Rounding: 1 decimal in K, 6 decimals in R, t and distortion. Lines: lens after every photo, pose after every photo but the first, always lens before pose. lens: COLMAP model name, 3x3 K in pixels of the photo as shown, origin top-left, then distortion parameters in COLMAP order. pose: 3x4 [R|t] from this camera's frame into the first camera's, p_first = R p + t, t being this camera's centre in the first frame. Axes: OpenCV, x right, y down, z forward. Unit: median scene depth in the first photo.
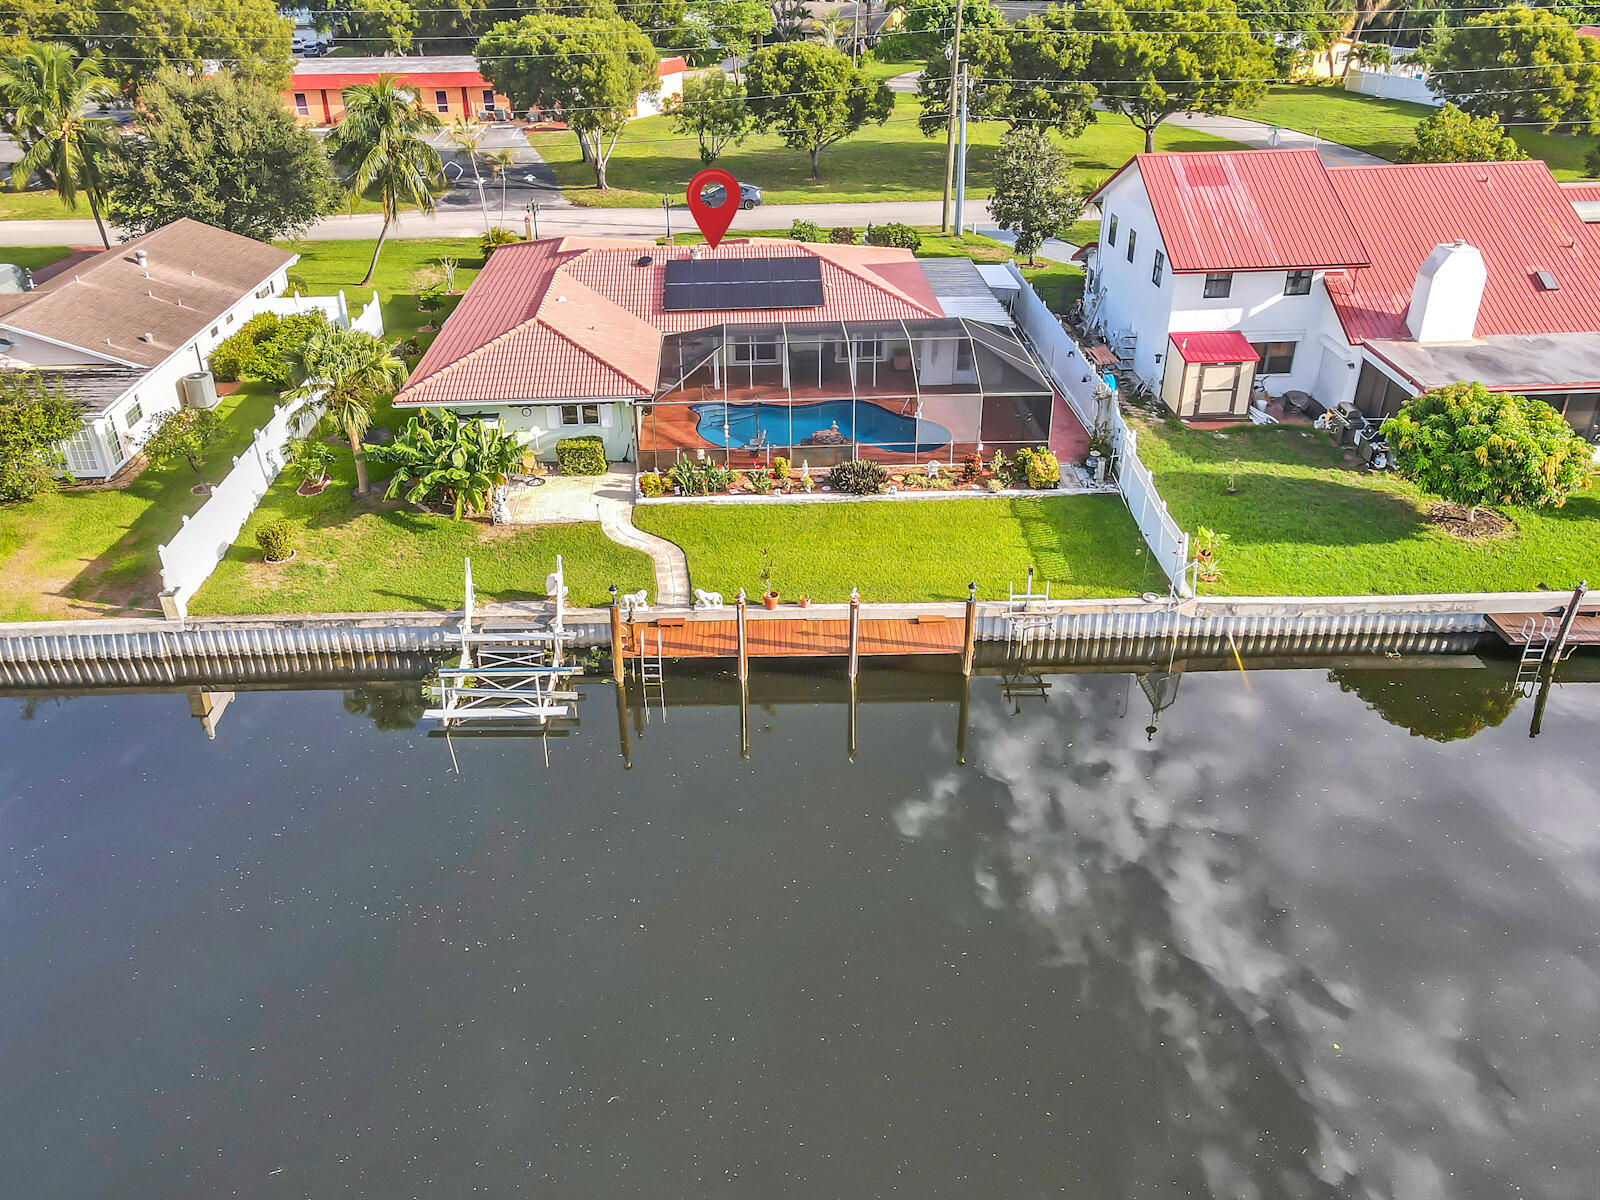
lens RADIAL K [[1250.4, 0, 800.0], [0, 1250.4, 600.0], [0, 0, 1]] dist [0.001161, 0.004779]
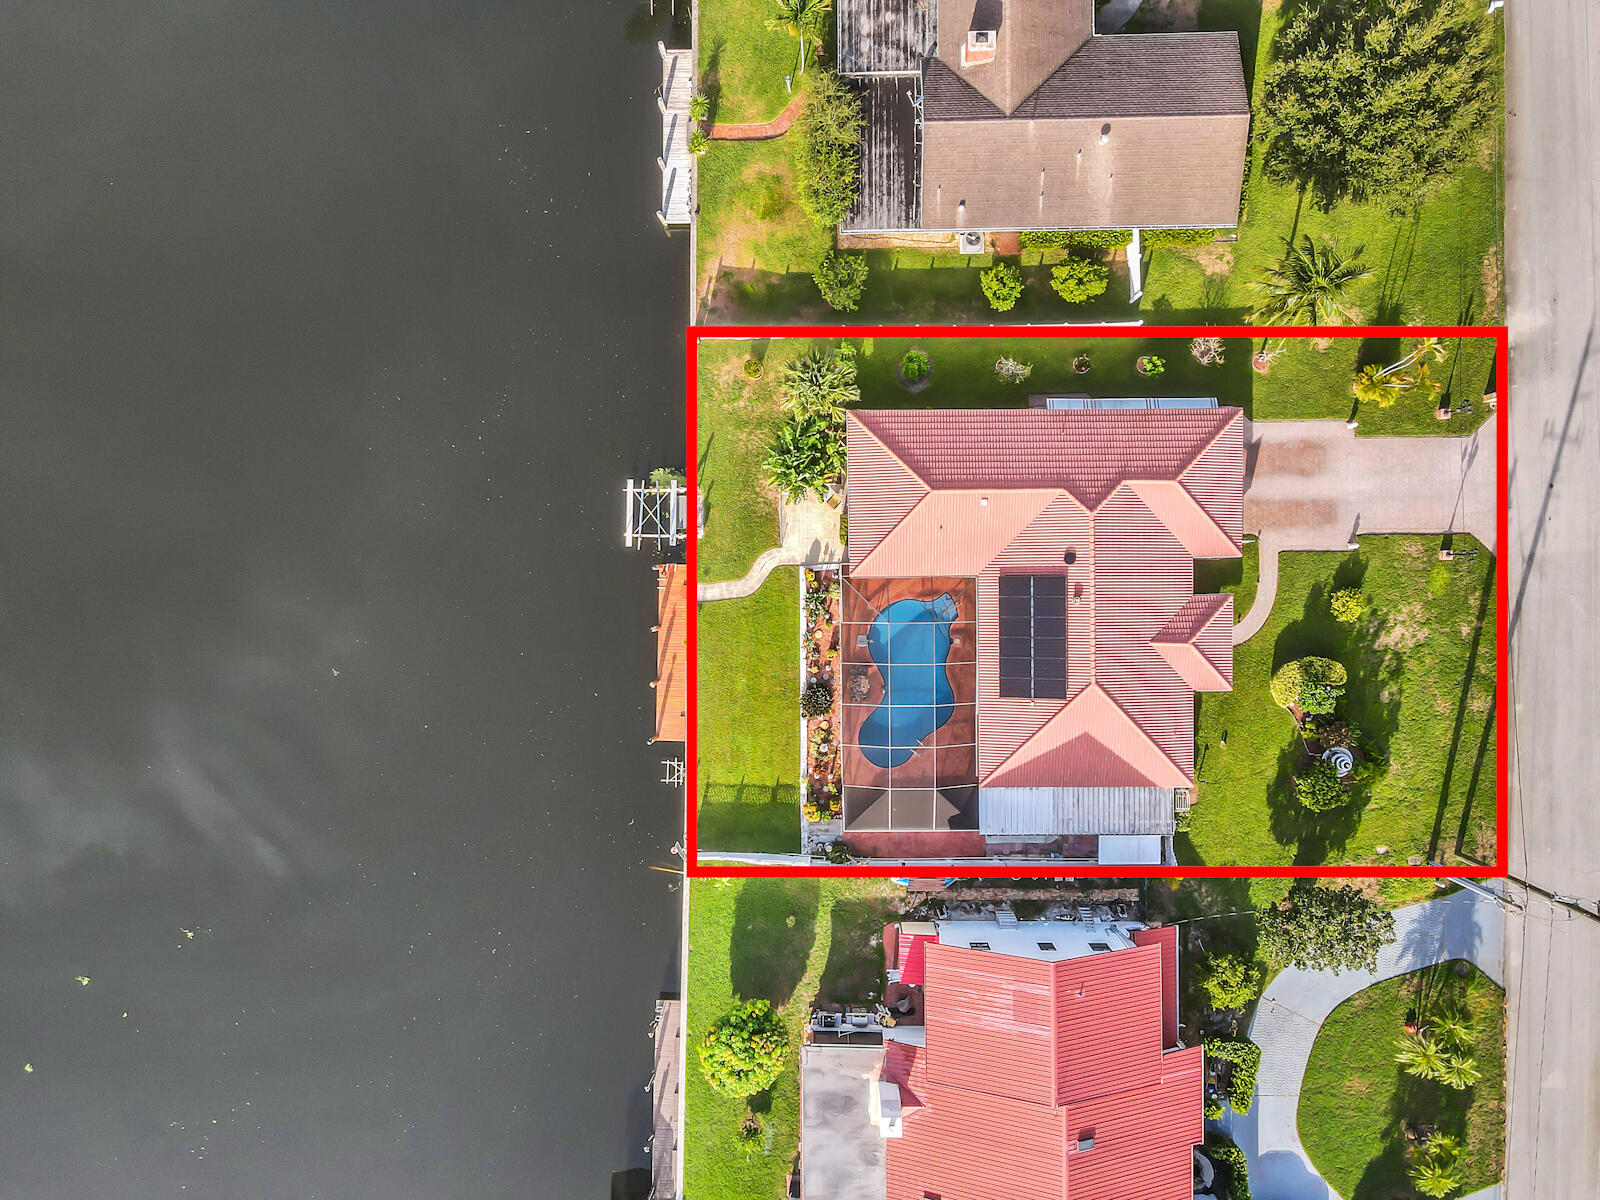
lens RADIAL K [[1163.6, 0, 800.0], [0, 1163.6, 600.0], [0, 0, 1]] dist [0.017328, 0.006241]
pose [[-0.038847, 0.999209, 0.008457, -0.101918], [-0.490011, -0.026425, 0.871316, -1.471171], [0.870850, 0.029704, 0.490650, 0.247794]]
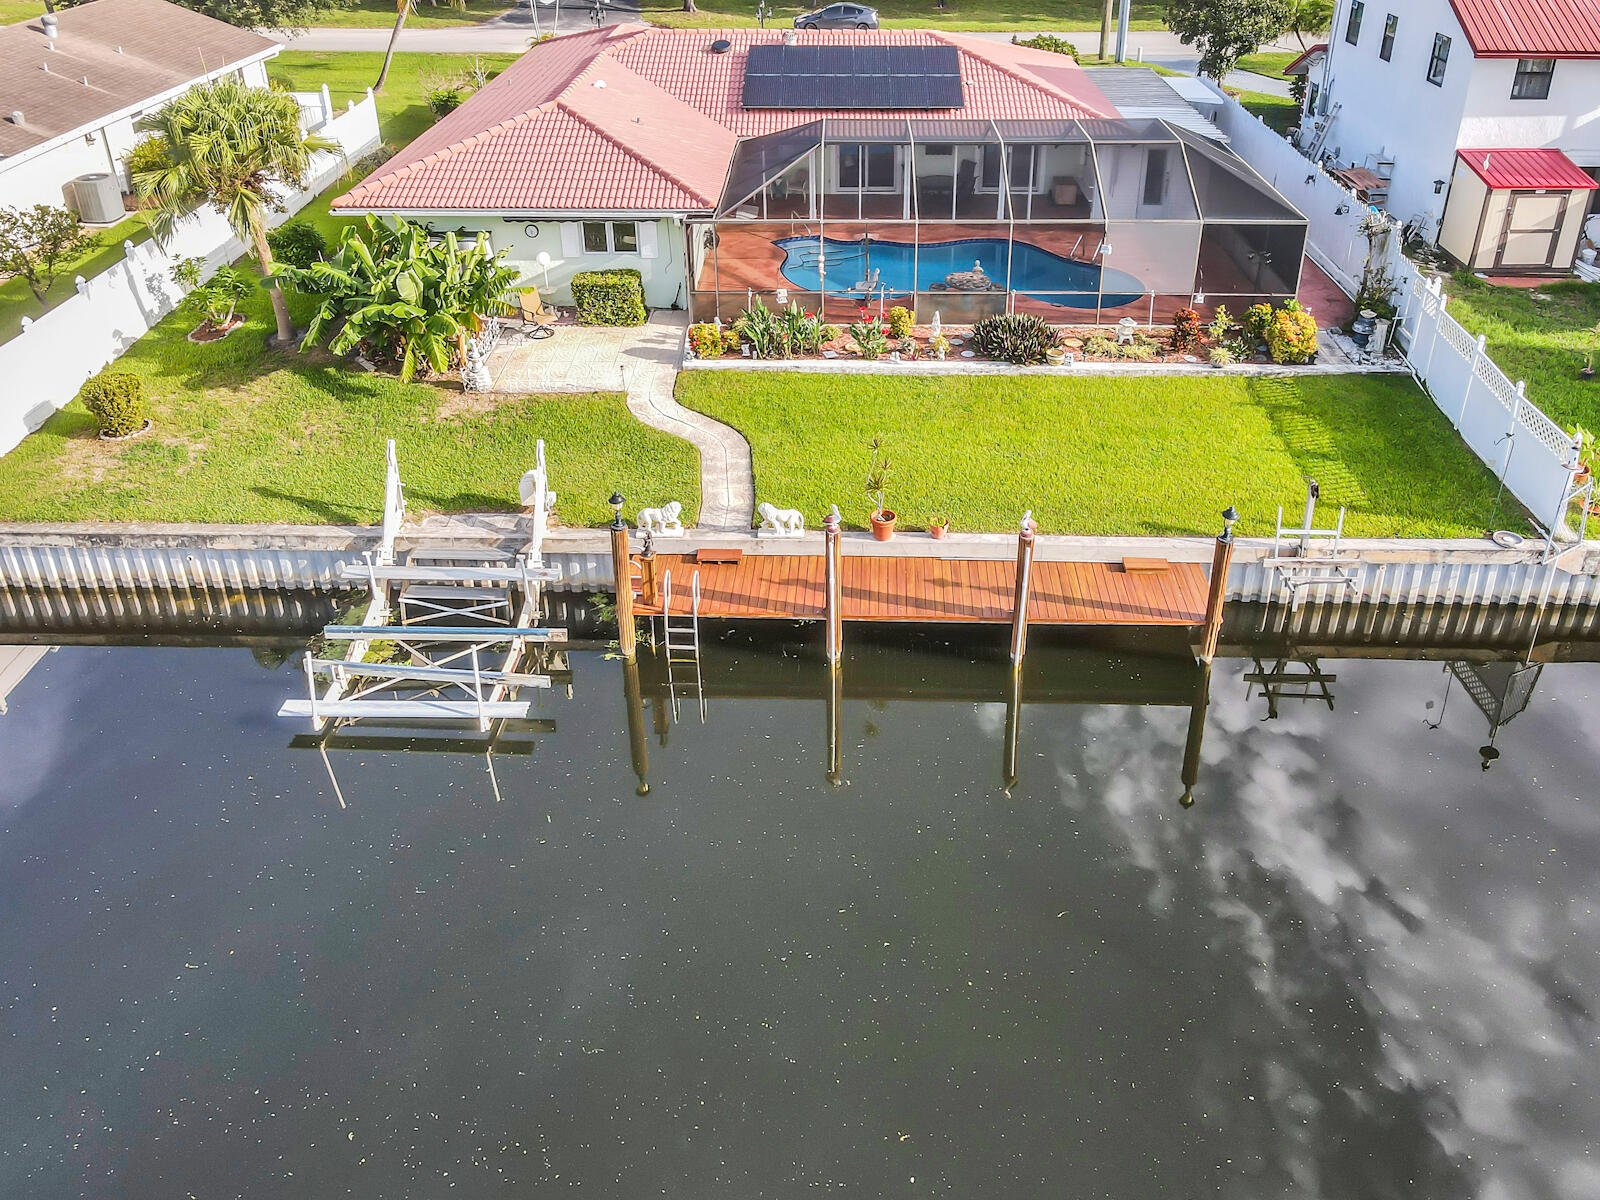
lens RADIAL K [[1106.6, 0, 879.6], [0, 1106.6, 622.8], [0, 0, 1]] dist [0.006037, 0.005184]
pose [[0.999427, 0.031861, -0.011416, -0.015637], [-0.030388, 0.993275, 0.111723, -0.011481], [0.014899, -0.111312, 0.993674, 0.412204]]
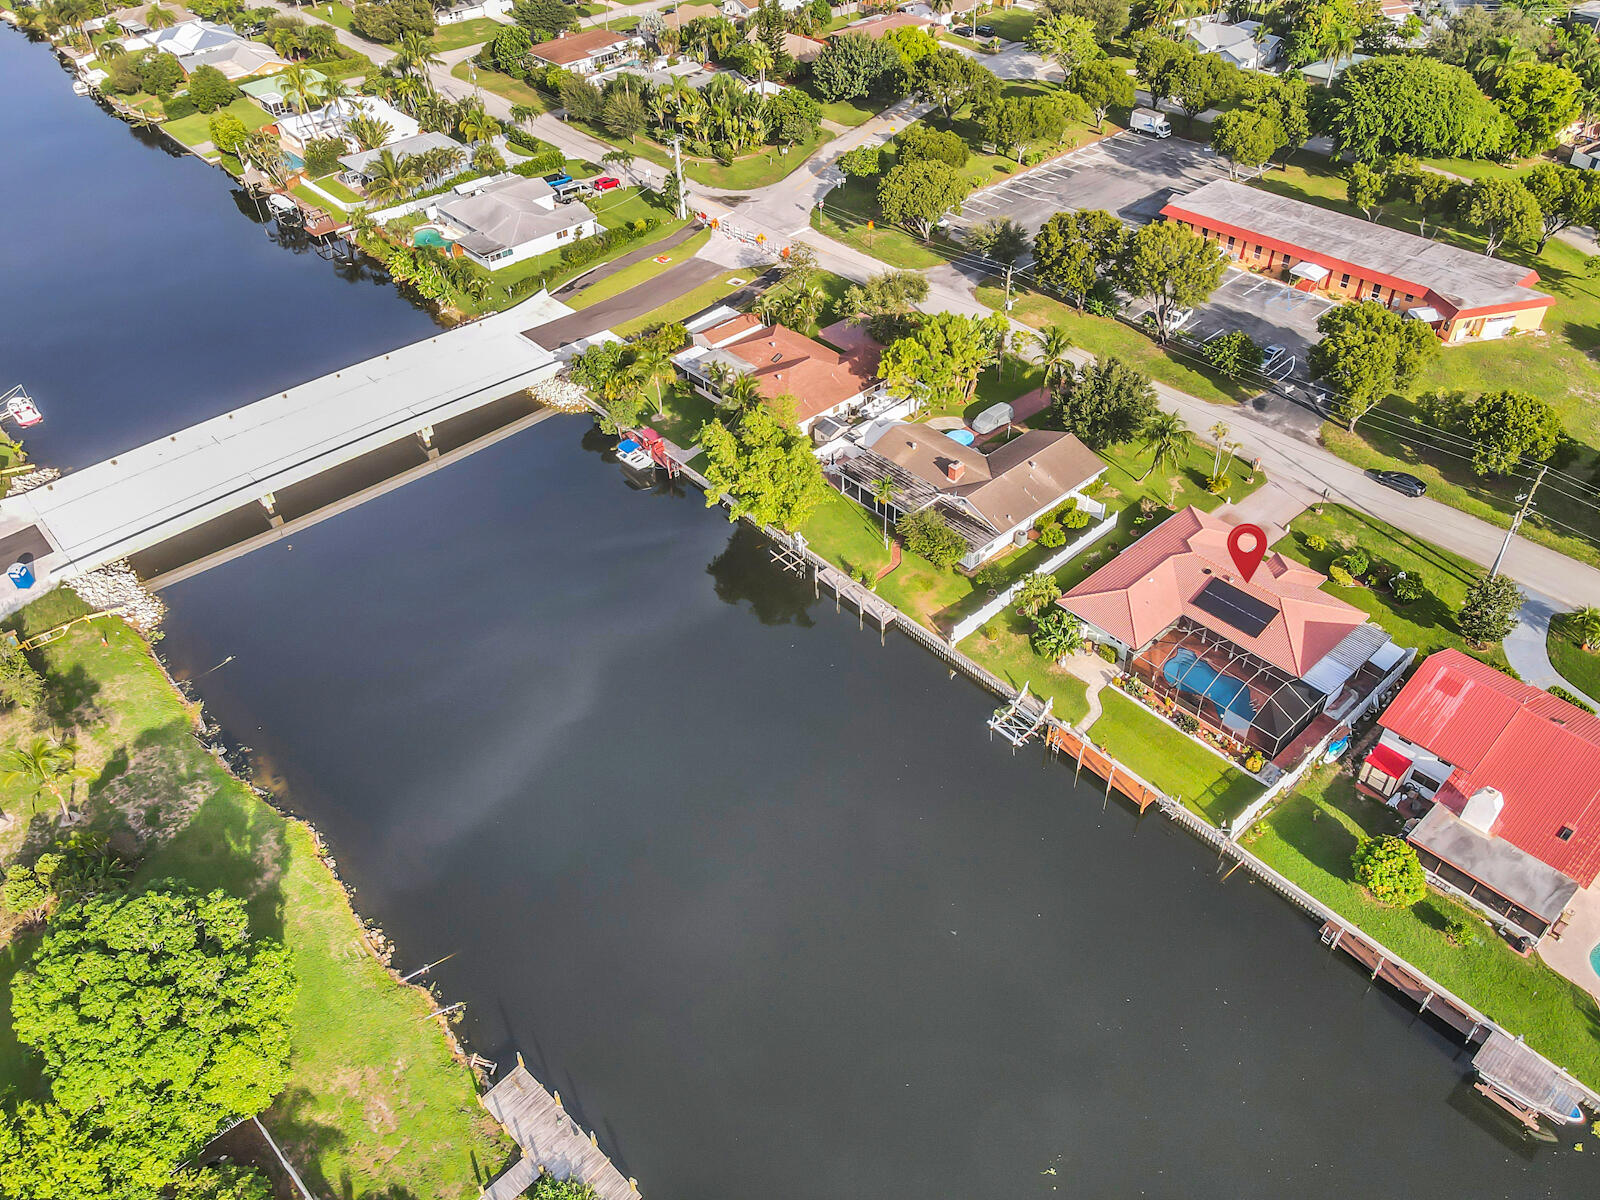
lens RADIAL K [[1163.6, 0, 800.0], [0, 1163.6, 600.0], [0, 0, 1]] dist [0.017328, 0.006241]
pose [[0.637605, 0.491275, -0.593388, 0.829898], [-0.364523, 0.870982, 0.329414, -0.813142], [0.678663, 0.006268, 0.734423, -1.233474]]
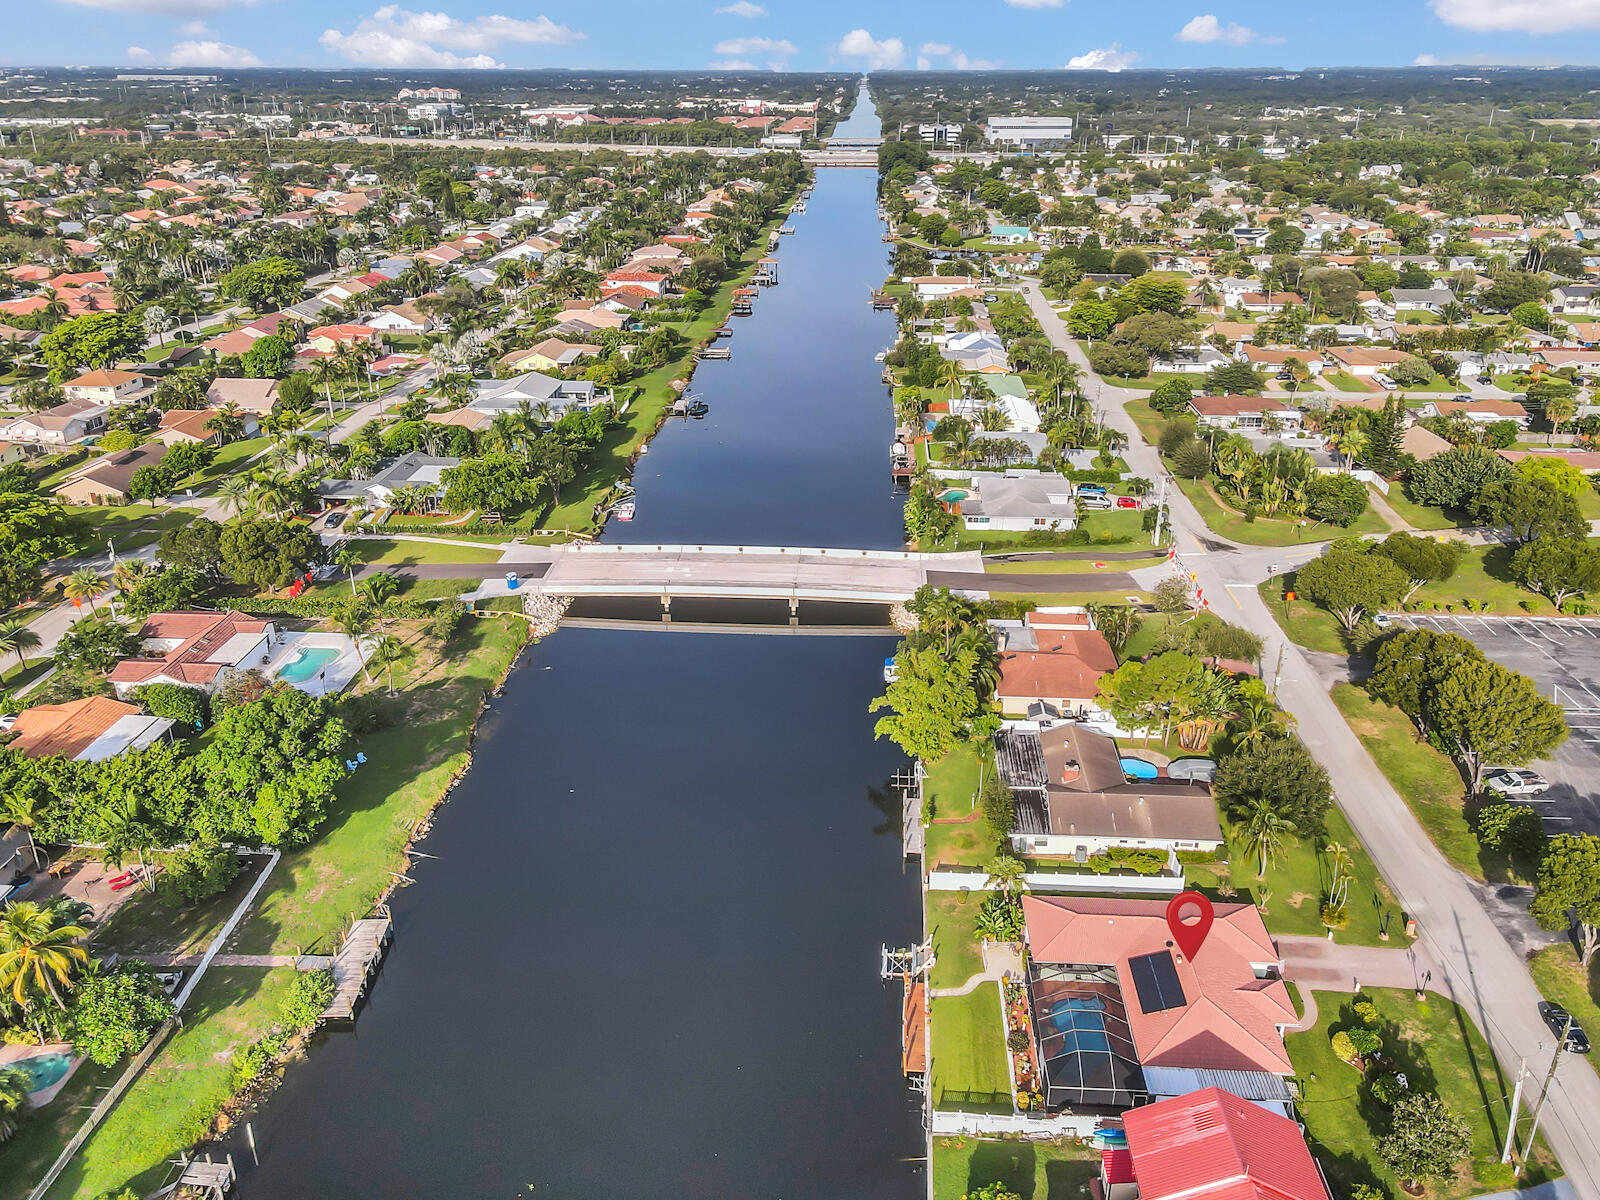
lens RADIAL K [[1219.3, 0, 800.0], [0, 1219.3, 600.0], [0, 0, 1]] dist [0.002829, 0.026924]
pose [[-0.103638, 0.404459, -0.908665, 1.939413], [-0.501595, 0.767647, 0.398900, -1.522607], [0.858872, 0.497123, 0.123317, -0.055341]]
